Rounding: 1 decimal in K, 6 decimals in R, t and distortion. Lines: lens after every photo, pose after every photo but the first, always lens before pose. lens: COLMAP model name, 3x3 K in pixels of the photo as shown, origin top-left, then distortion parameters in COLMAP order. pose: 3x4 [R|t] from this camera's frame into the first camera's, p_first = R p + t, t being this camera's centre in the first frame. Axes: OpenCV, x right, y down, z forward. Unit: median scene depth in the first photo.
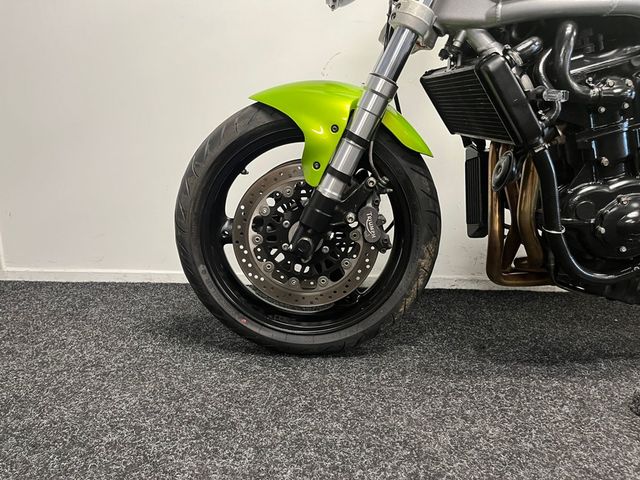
lens RADIAL K [[486.8, 0, 320.0], [0, 486.8, 240.0], [0, 0, 1]] dist [0.082564, -0.129979]
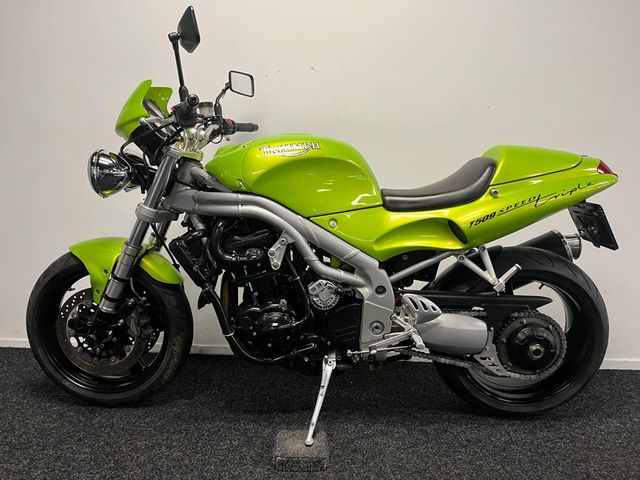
lens RADIAL K [[486.8, 0, 320.0], [0, 486.8, 240.0], [0, 0, 1]] dist [0.082564, -0.129979]
pose [[0.999965, 0.001738, -0.008230, 0.734323], [-0.002289, 0.997724, -0.067395, -0.210844], [0.008095, 0.067411, 0.997692, -0.666665]]
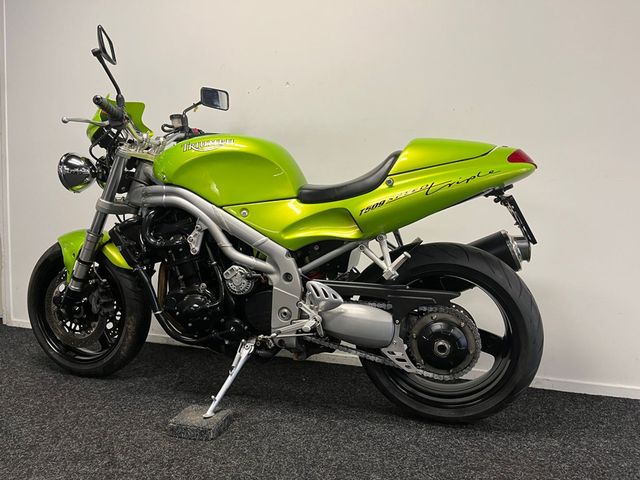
lens RADIAL K [[486.8, 0, 320.0], [0, 486.8, 240.0], [0, 0, 1]] dist [0.082564, -0.129979]
pose [[0.963354, 0.016280, -0.267740, 1.442682], [-0.055187, 0.988831, -0.138444, -0.062187], [0.262496, 0.148147, 0.953493, -0.638726]]
